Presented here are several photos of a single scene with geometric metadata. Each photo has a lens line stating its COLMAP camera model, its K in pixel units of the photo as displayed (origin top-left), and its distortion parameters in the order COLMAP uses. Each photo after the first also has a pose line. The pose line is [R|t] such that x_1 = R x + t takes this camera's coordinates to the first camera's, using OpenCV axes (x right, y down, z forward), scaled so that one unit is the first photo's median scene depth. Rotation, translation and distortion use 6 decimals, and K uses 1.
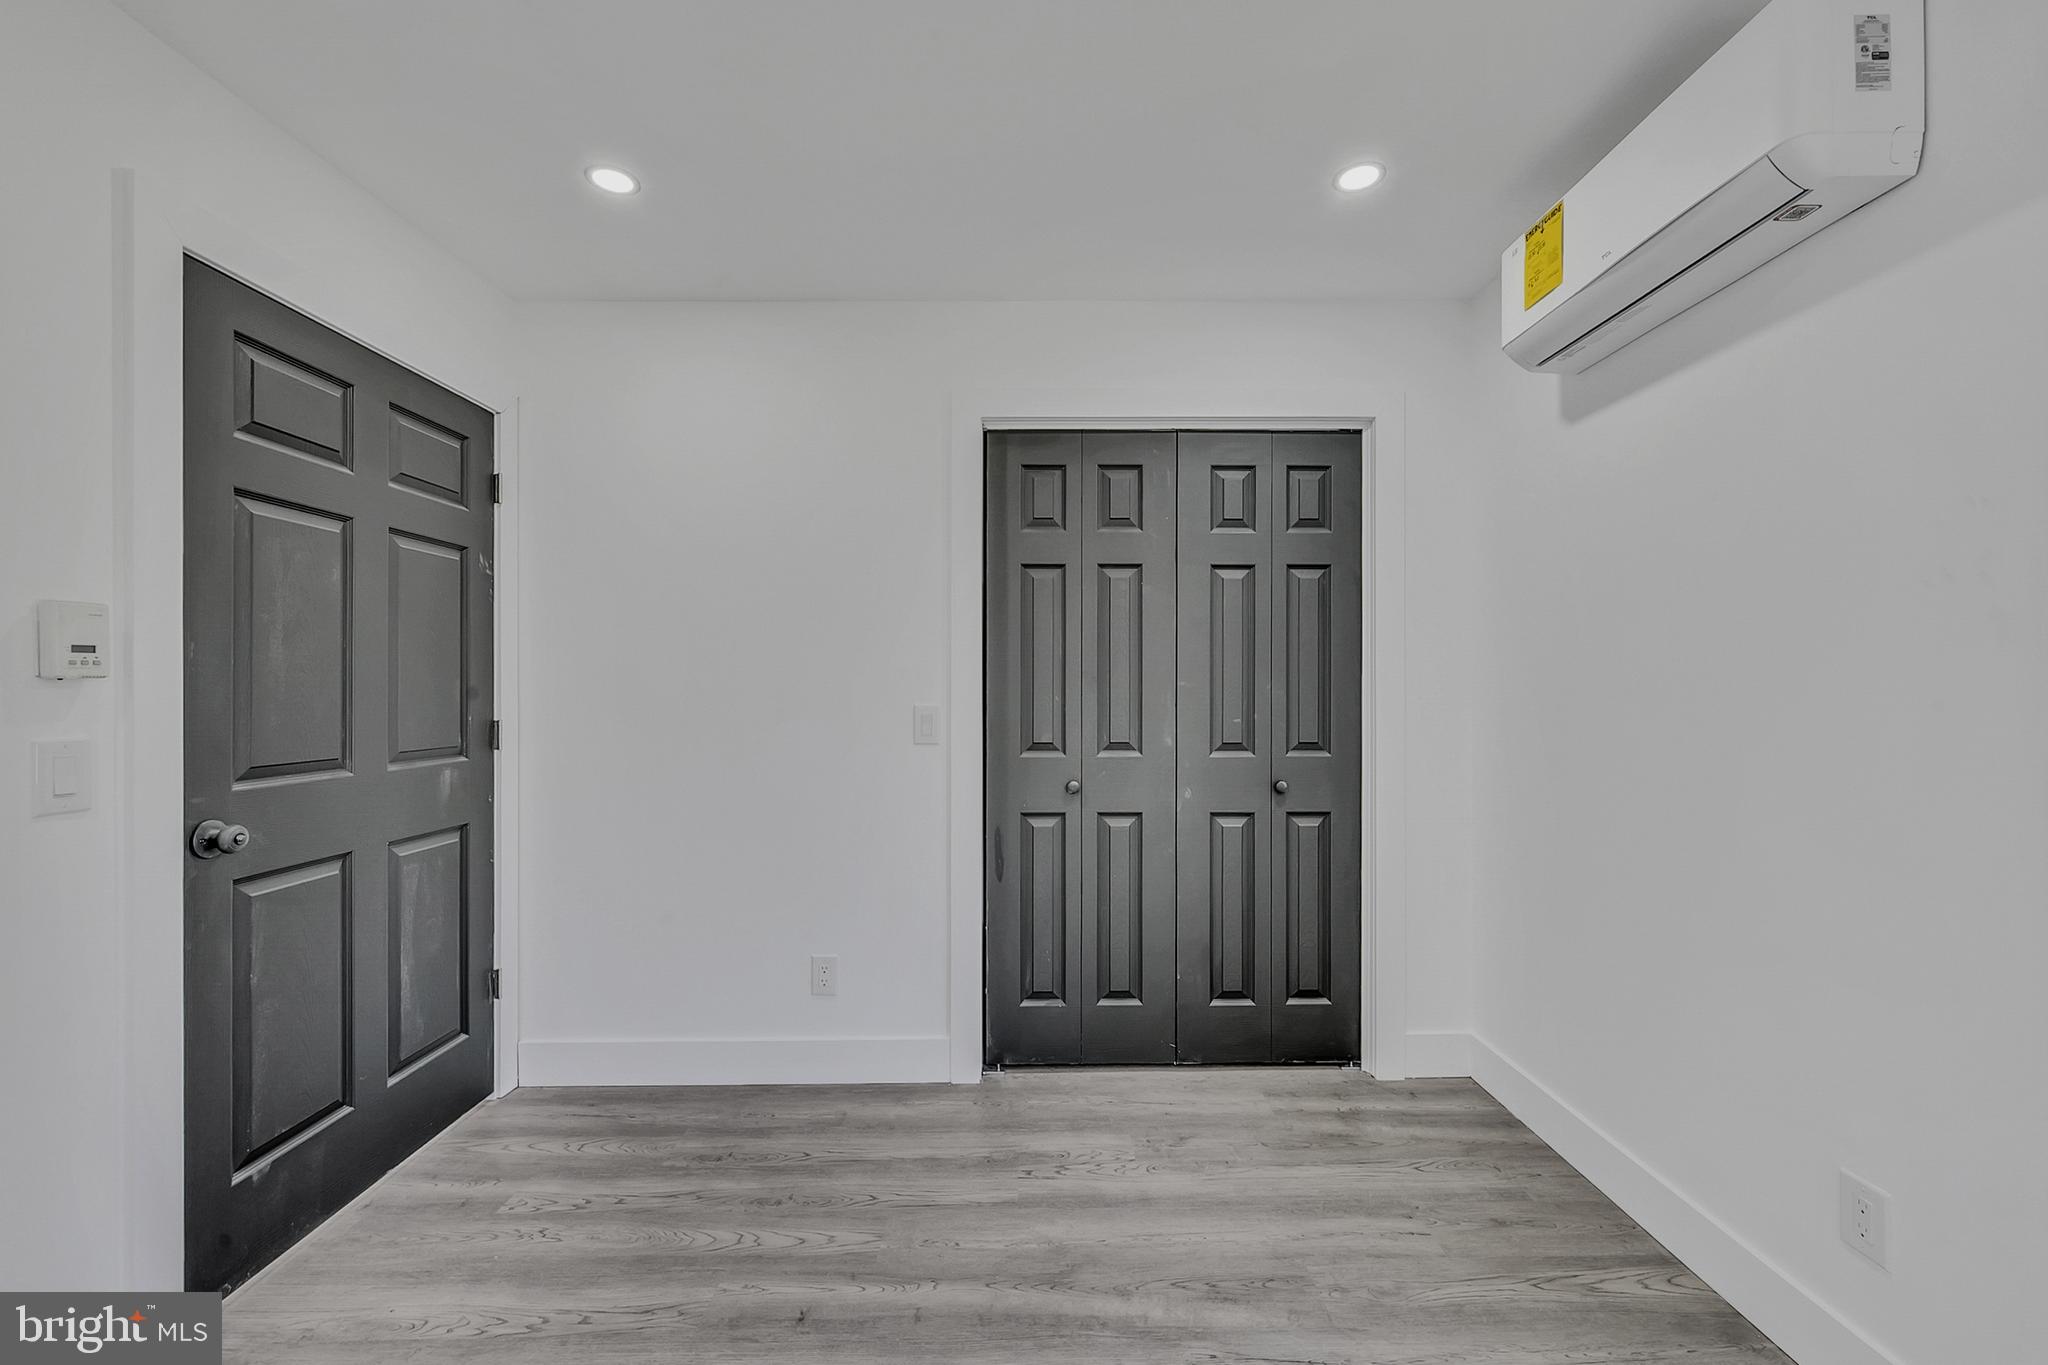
lens RADIAL K [[809.8, 0, 1031.9], [0, 809.8, 688.1], [0, 0, 1]] dist [-0.000472, -0.000040]
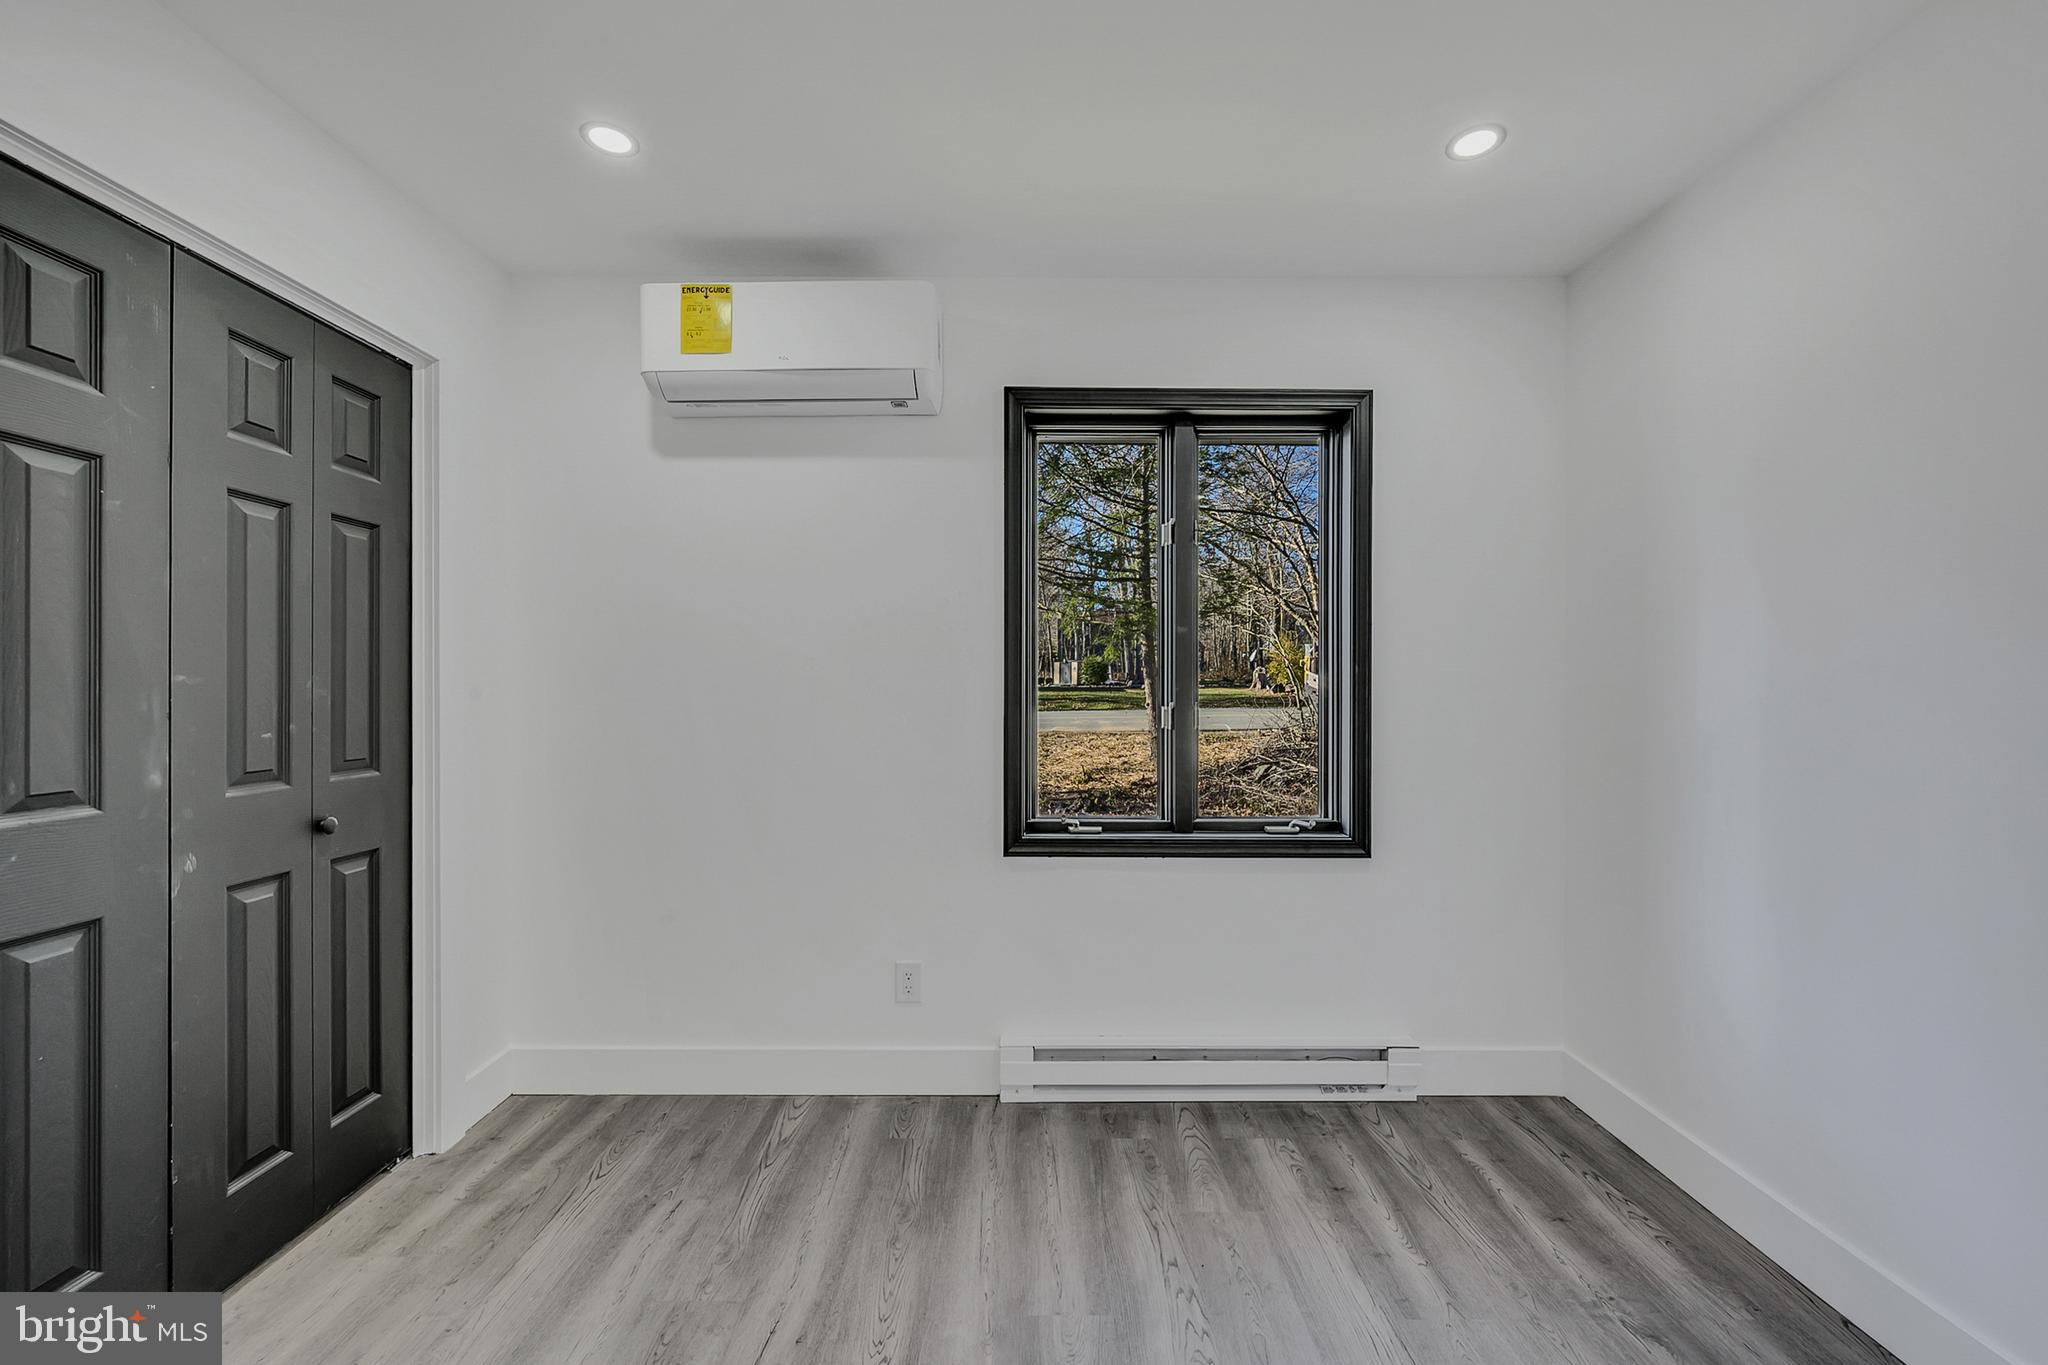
lens RADIAL K [[809.8, 0, 1031.9], [0, 809.8, 688.1], [0, 0, 1]] dist [-0.000472, -0.000040]
pose [[0.007605, -0.004646, 0.999960, -0.402041], [0.000915, 0.999989, 0.004639, -0.000751], [-0.999971, 0.000880, 0.007610, 0.381228]]
